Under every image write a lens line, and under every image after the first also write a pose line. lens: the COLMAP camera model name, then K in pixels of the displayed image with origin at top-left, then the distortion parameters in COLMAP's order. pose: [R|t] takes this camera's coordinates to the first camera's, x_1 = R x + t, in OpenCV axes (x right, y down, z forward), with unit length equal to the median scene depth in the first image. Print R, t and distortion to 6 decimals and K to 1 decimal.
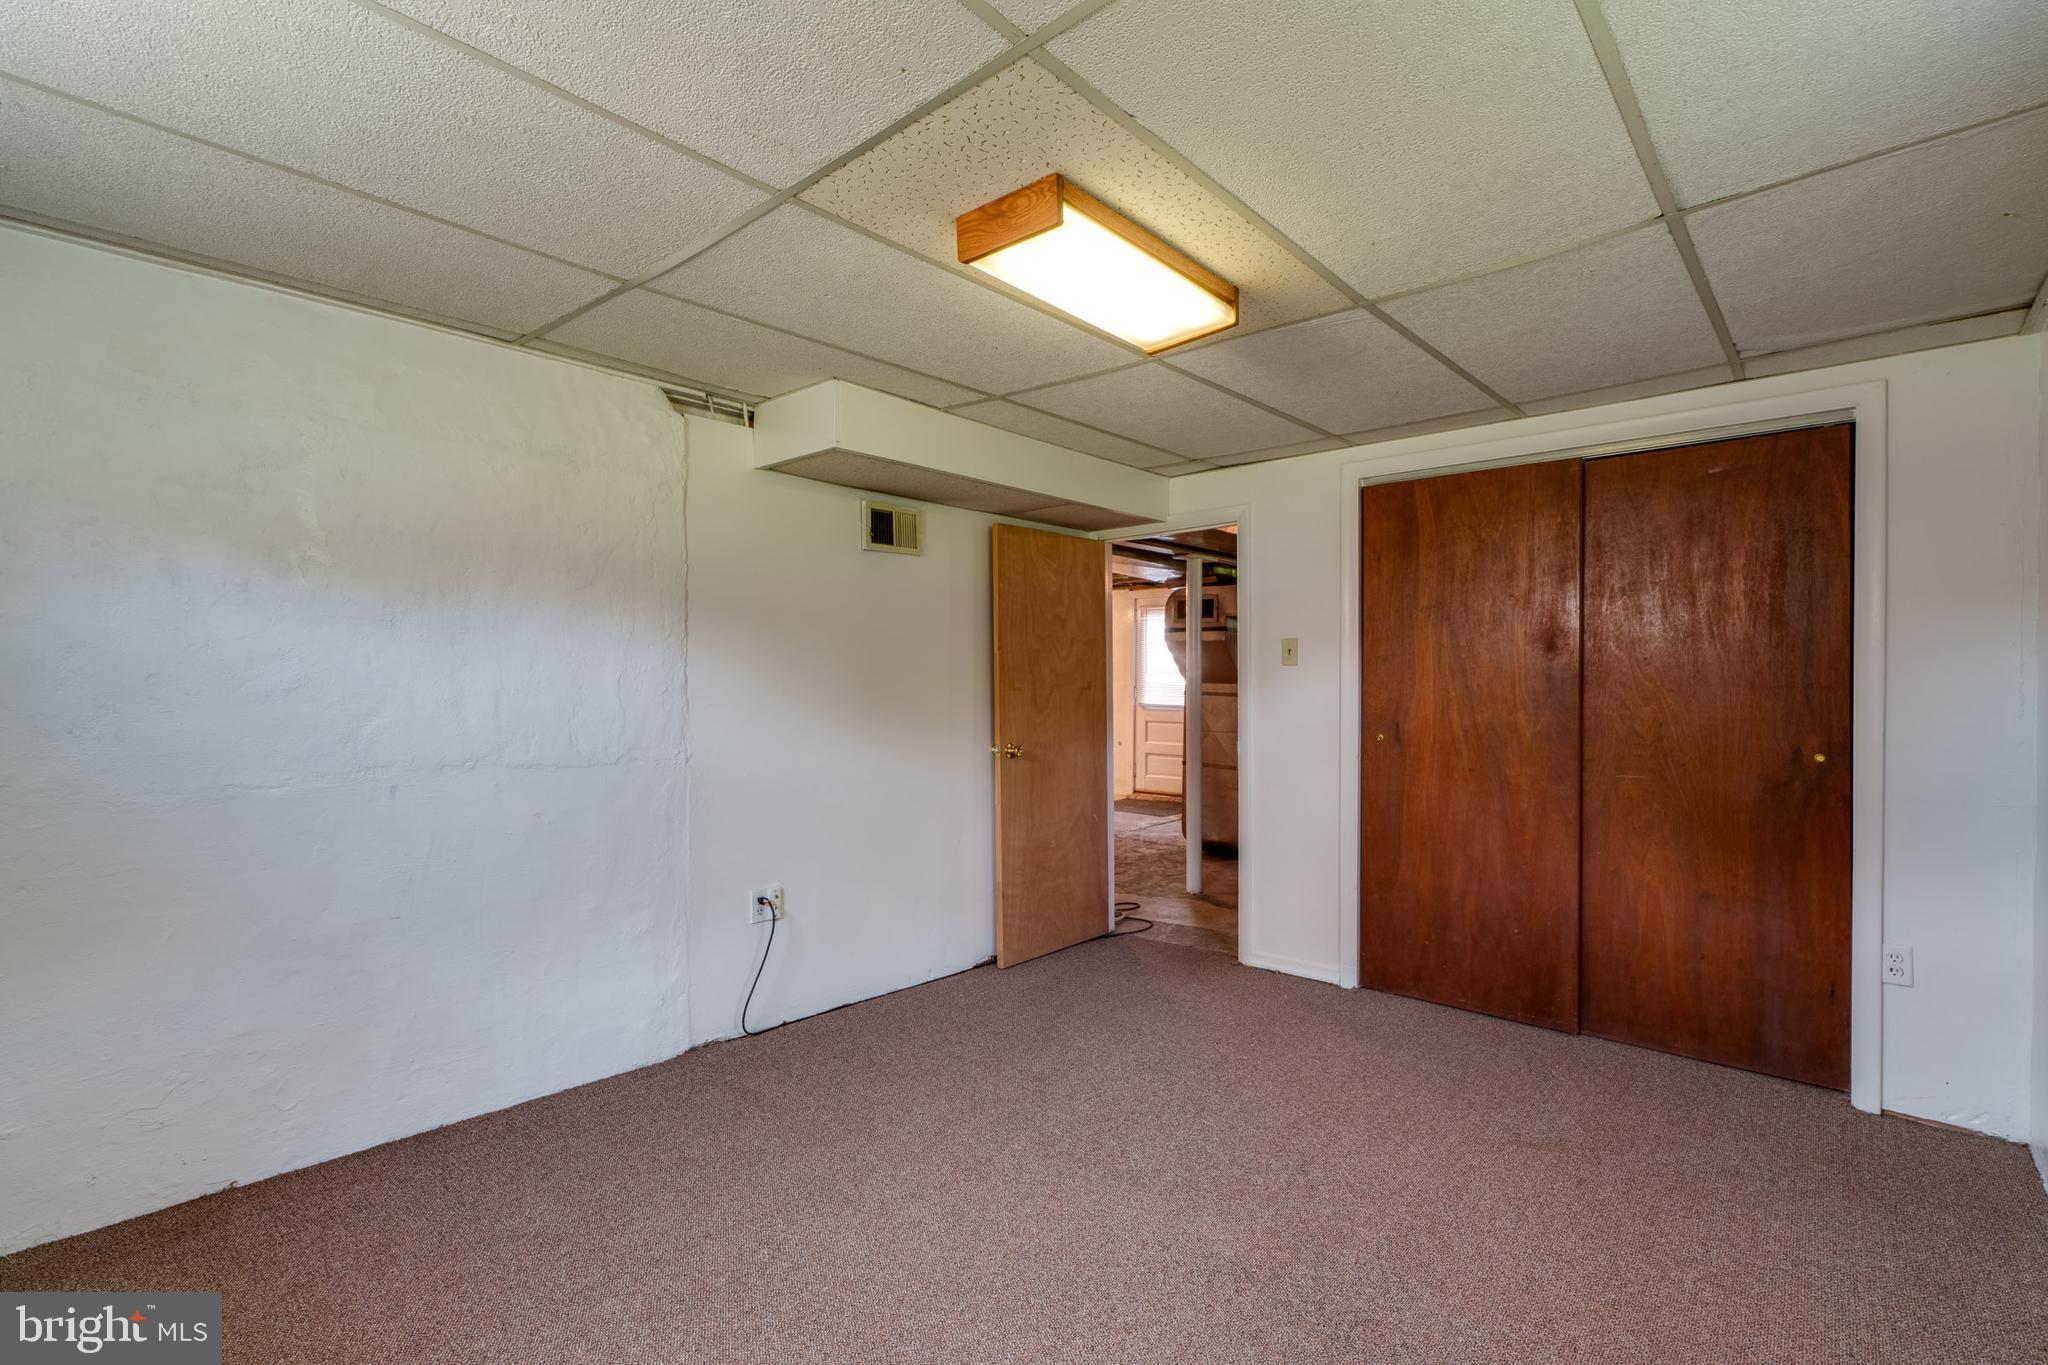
lens RADIAL K [[939.2, 0, 1025.8], [0, 939.2, 678.6], [0, 0, 1]] dist [-0.002674, -0.001287]
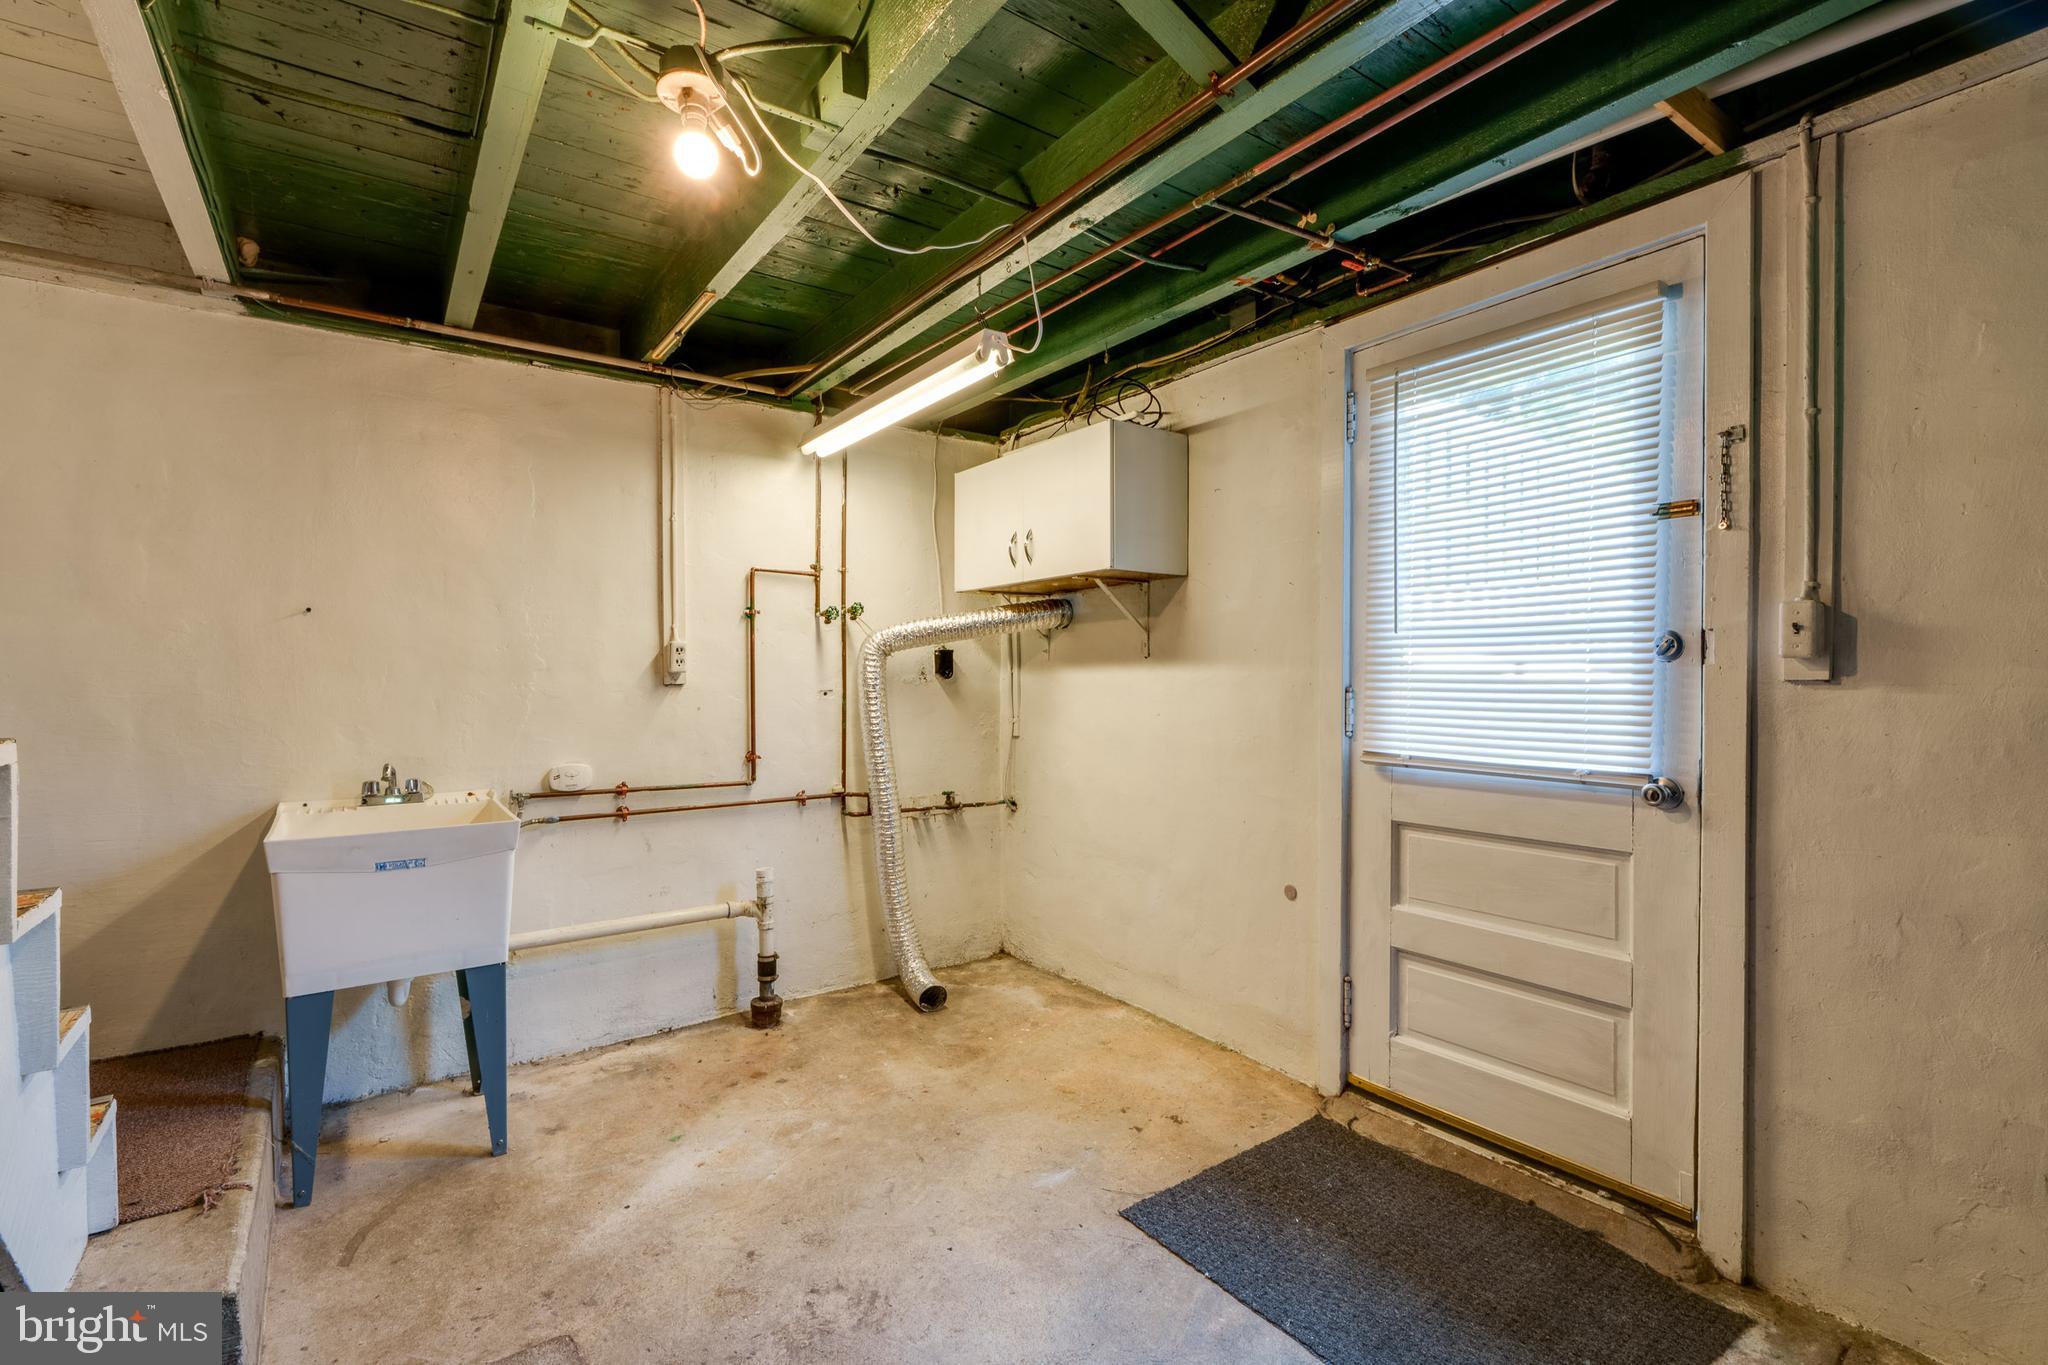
lens RADIAL K [[939.2, 0, 1022.3], [0, 939.2, 681.1], [0, 0, 1]] dist [-0.002674, -0.001287]
pose [[0.976844, -0.001018, -0.213948, 0.084168], [0.003741, 0.999917, 0.012321, 0.003698], [0.213918, -0.012836, 0.976767, 0.731788]]
